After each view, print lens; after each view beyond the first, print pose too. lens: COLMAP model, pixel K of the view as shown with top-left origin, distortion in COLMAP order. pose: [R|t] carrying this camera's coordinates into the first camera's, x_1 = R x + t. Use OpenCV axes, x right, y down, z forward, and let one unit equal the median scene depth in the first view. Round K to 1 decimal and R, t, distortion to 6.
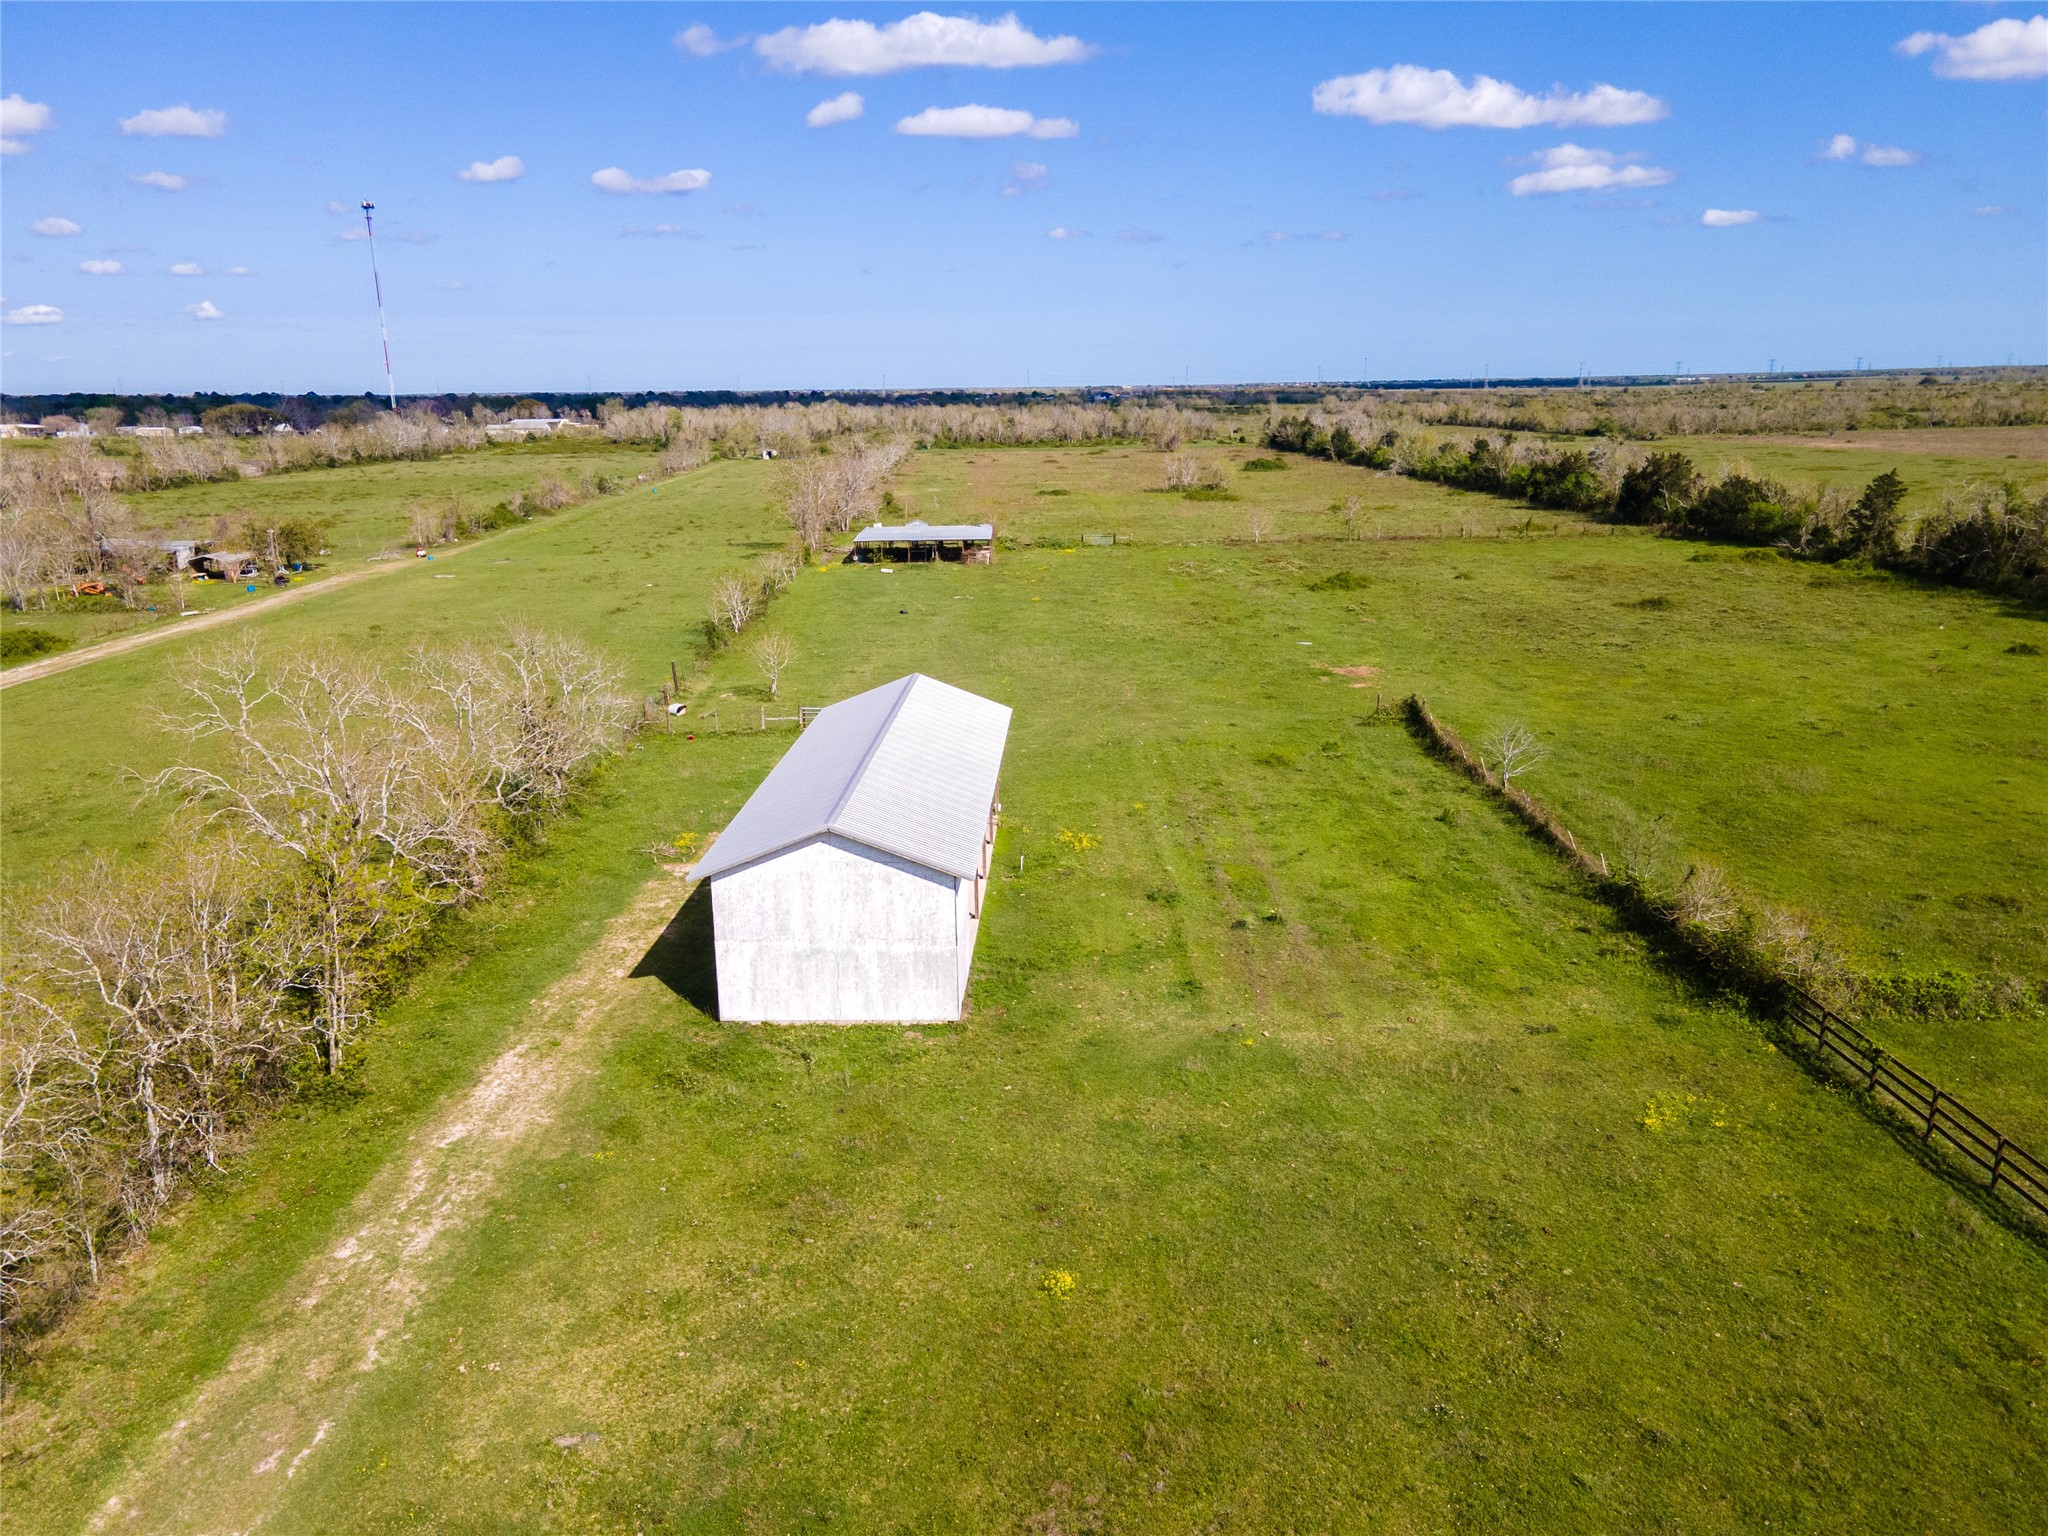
lens RADIAL K [[1510.9, 0, 1033.5], [0, 1510.9, 764.3], [0, 0, 1]] dist [0.024823, 0.039849]
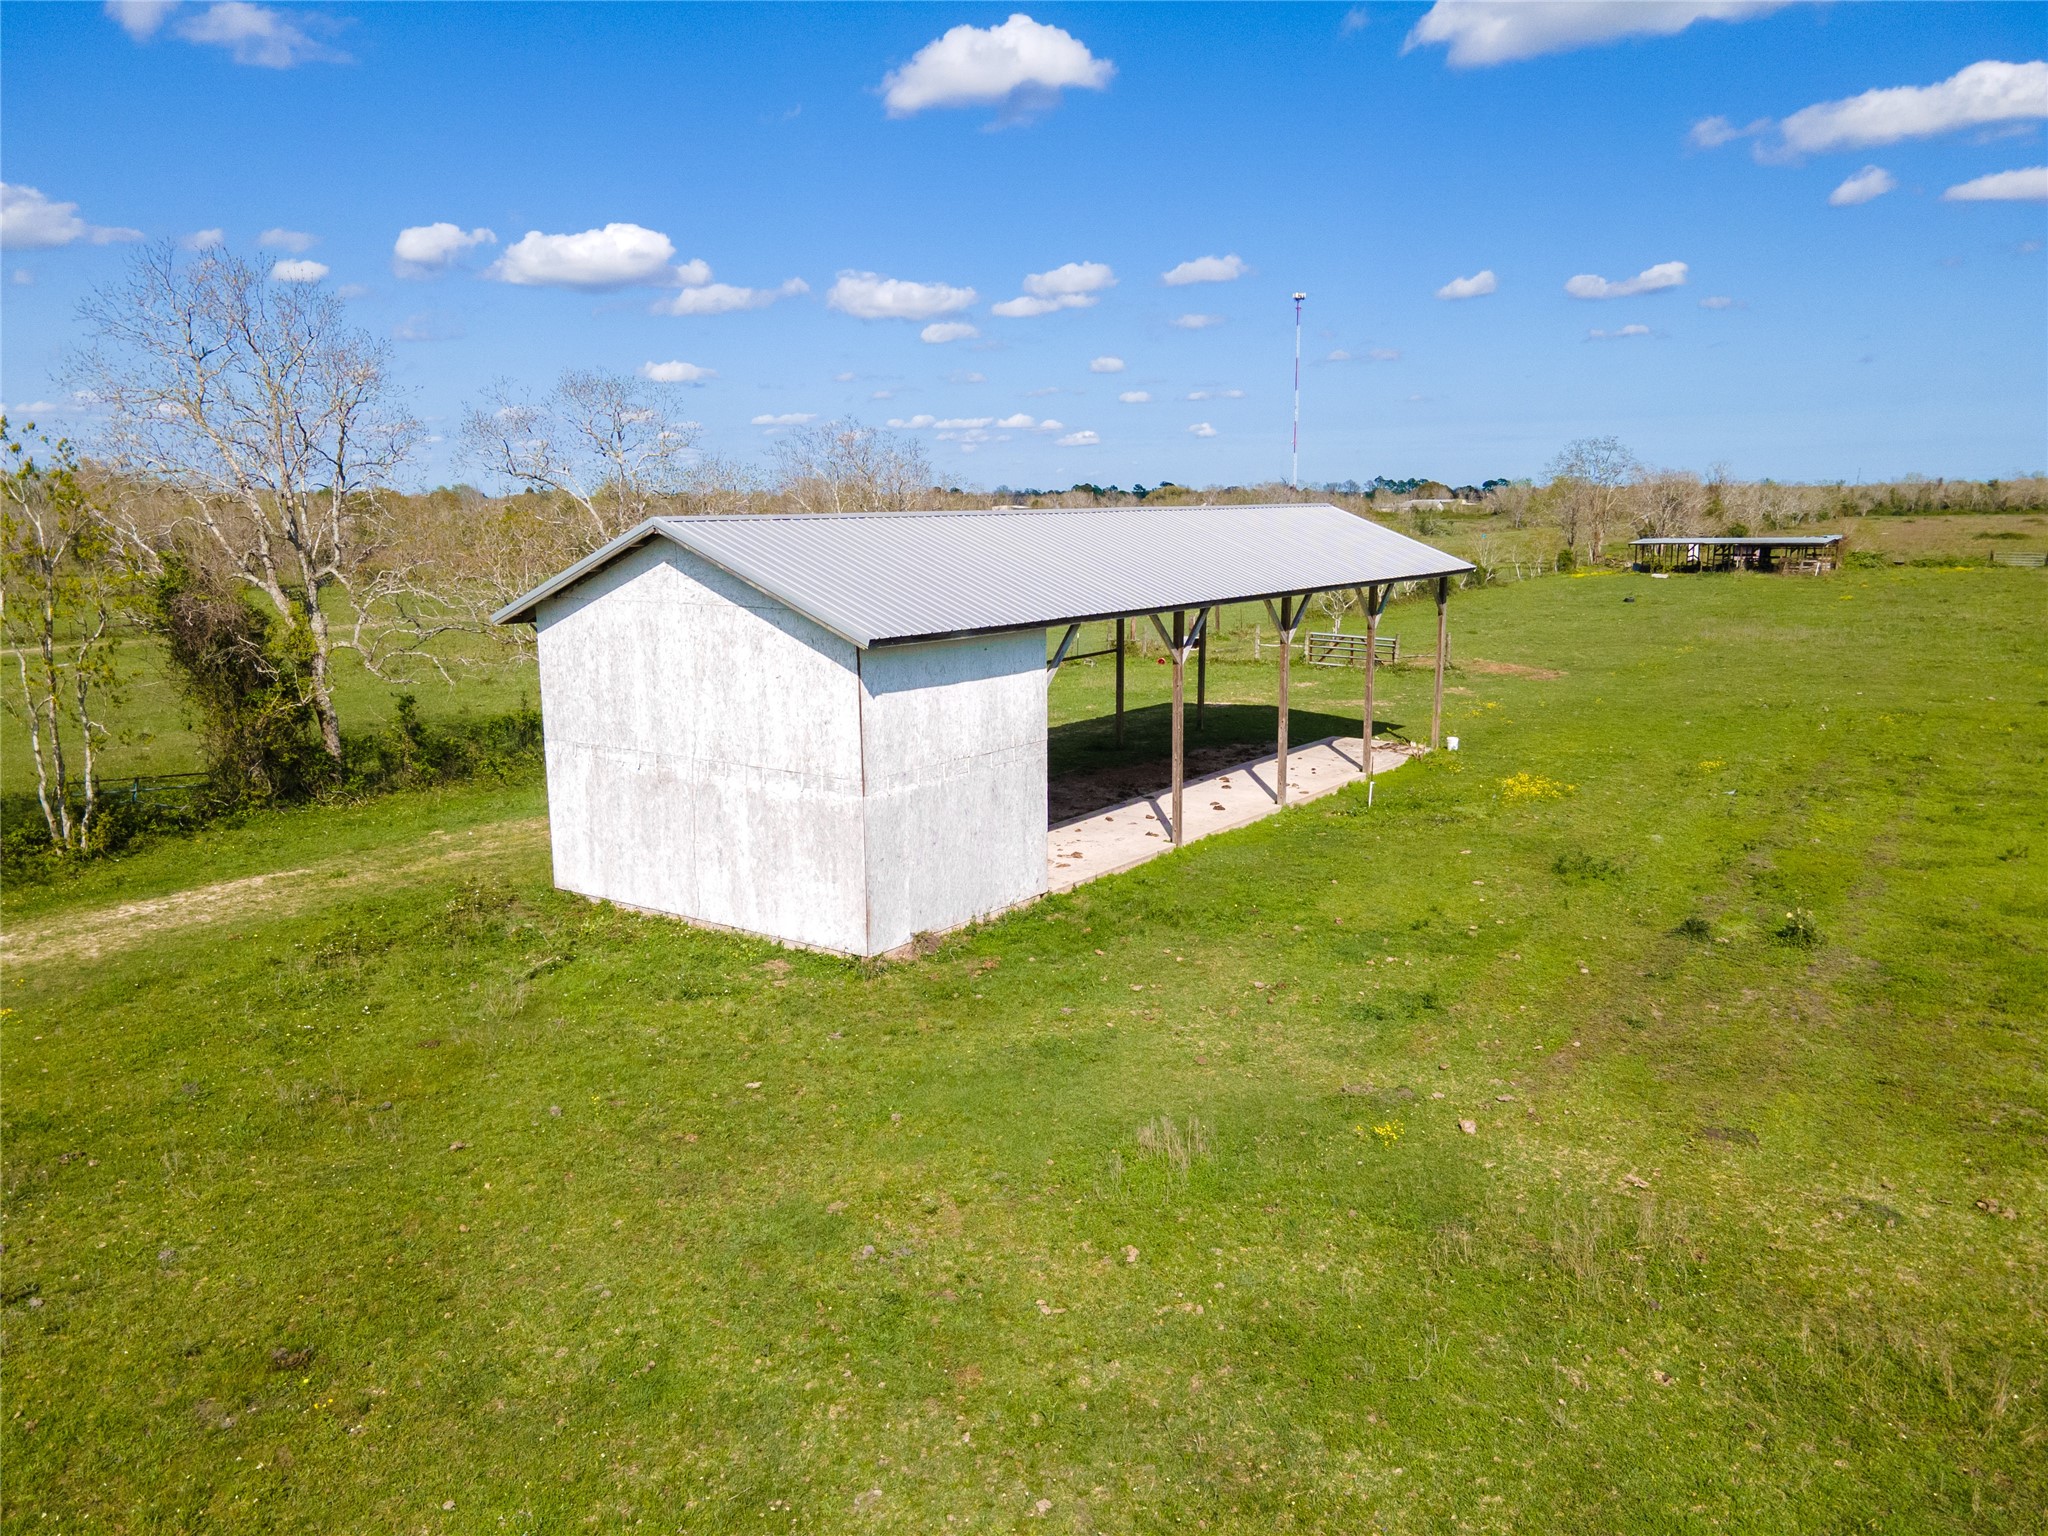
lens RADIAL K [[1510.9, 0, 1019.4], [0, 1510.9, 768.7], [0, 0, 1]] dist [0.024823, 0.039849]
pose [[0.826134, 0.102714, -0.554033, 0.253144], [-0.137931, 0.990195, -0.022097, 0.114043], [0.546332, 0.094674, 0.832201, 0.620297]]
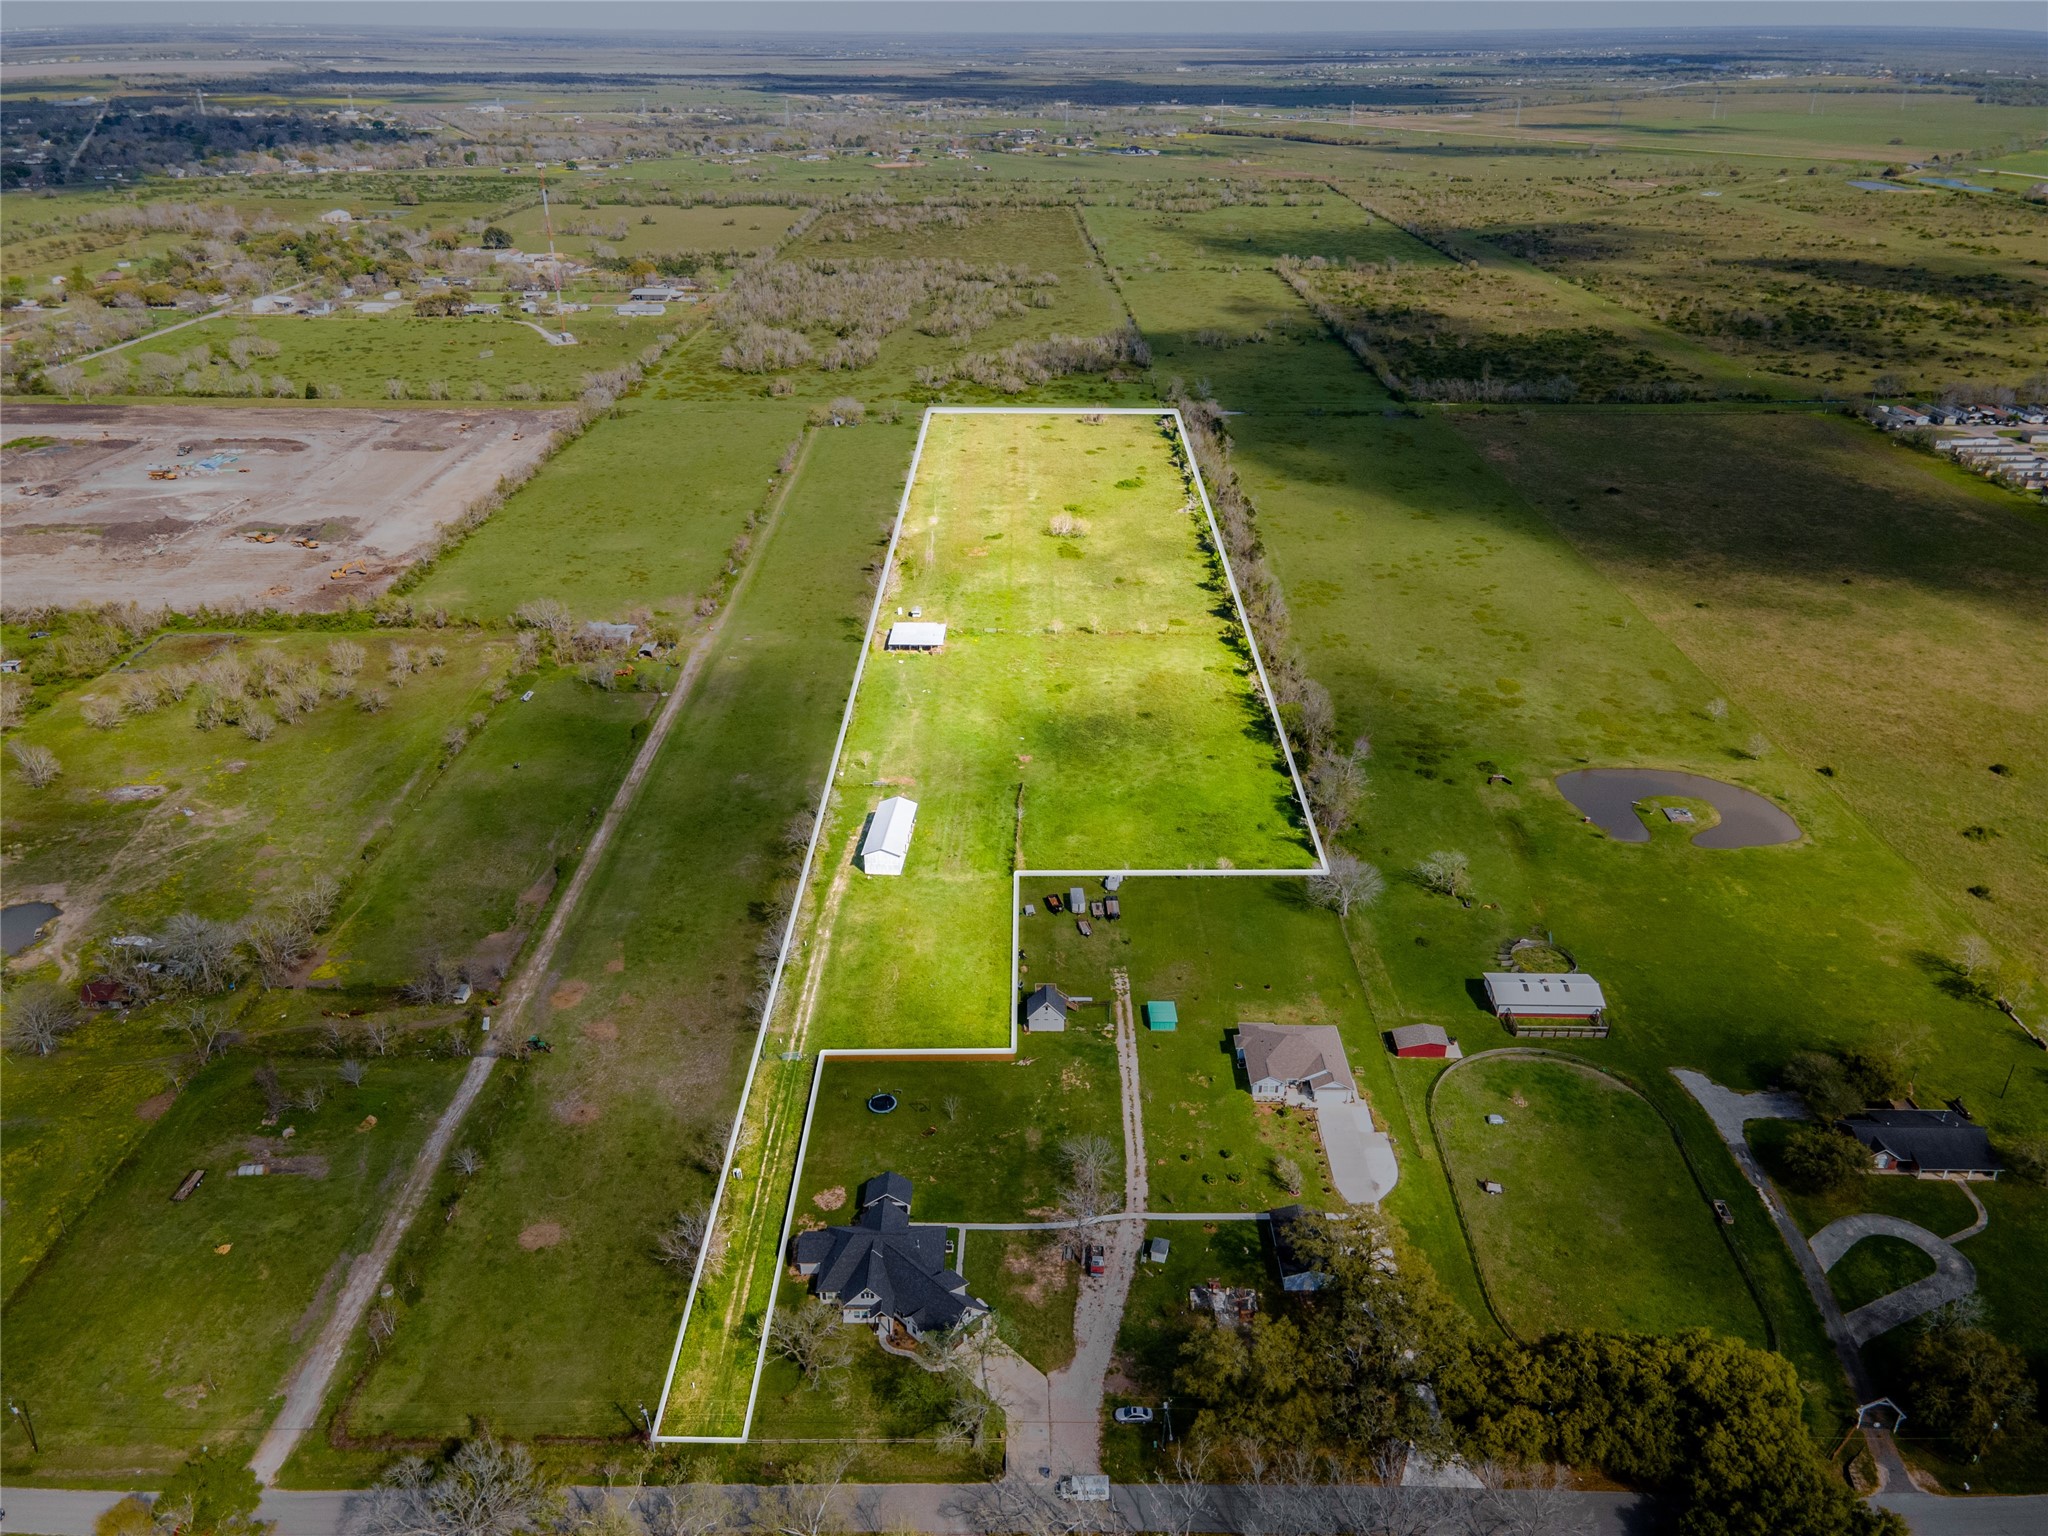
lens RADIAL K [[1510.9, 0, 1025.6], [0, 1510.9, 763.9], [0, 0, 1]] dist [0.024823, 0.039849]
pose [[0.998314, 0.033626, -0.047318, 0.821255], [-0.022072, 0.973799, 0.226338, -1.866292], [0.053689, -0.224912, 0.972899, -5.476211]]
